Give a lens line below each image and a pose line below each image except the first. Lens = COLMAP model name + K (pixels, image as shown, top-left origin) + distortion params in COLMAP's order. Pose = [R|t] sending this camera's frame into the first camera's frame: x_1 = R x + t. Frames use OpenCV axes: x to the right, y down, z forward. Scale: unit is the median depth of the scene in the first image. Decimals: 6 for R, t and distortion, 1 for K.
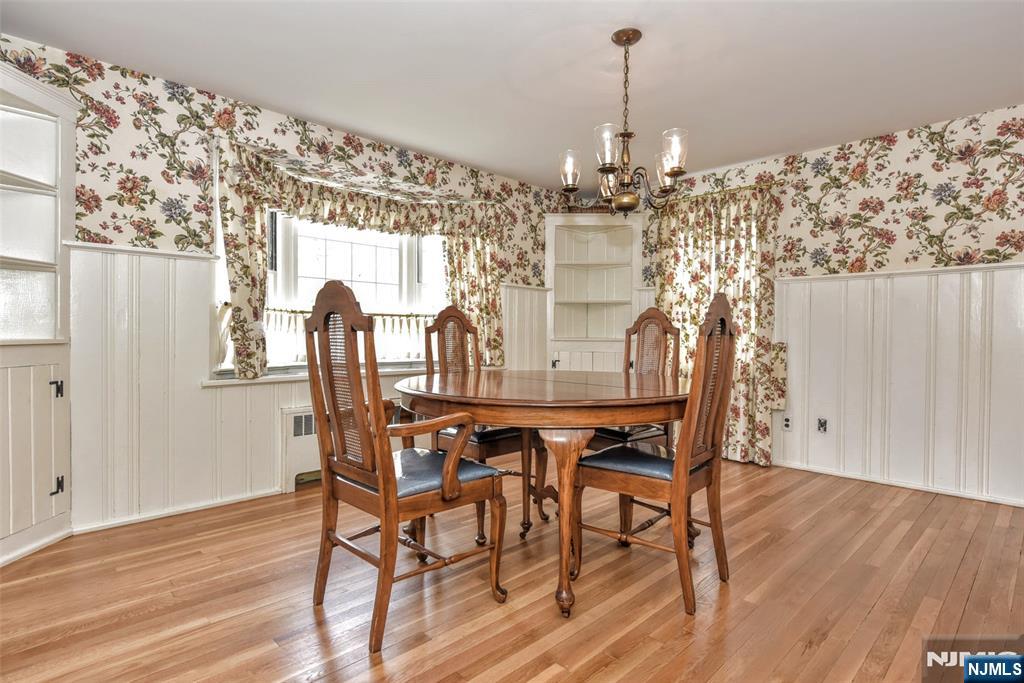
lens RADIAL K [[529.9, 0, 510.7], [0, 529.9, 342.8], [0, 0, 1]] dist [-0.002406, -0.000104]
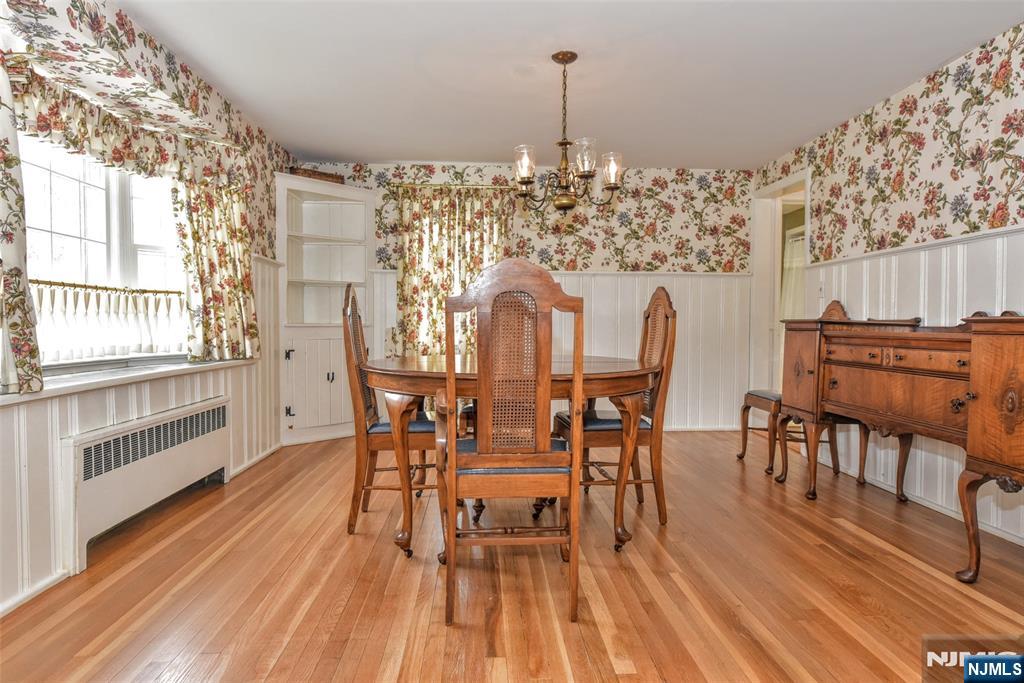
lens RADIAL K [[608.0, 0, 510.4], [0, 608.0, 342.4], [0, 0, 1]] dist [-0.001624, 0.001279]
pose [[0.661598, -0.026573, 0.749388, -0.478396], [0.012751, 0.999626, 0.024189, 0.002540], [-0.749751, -0.006448, 0.661689, 0.120293]]
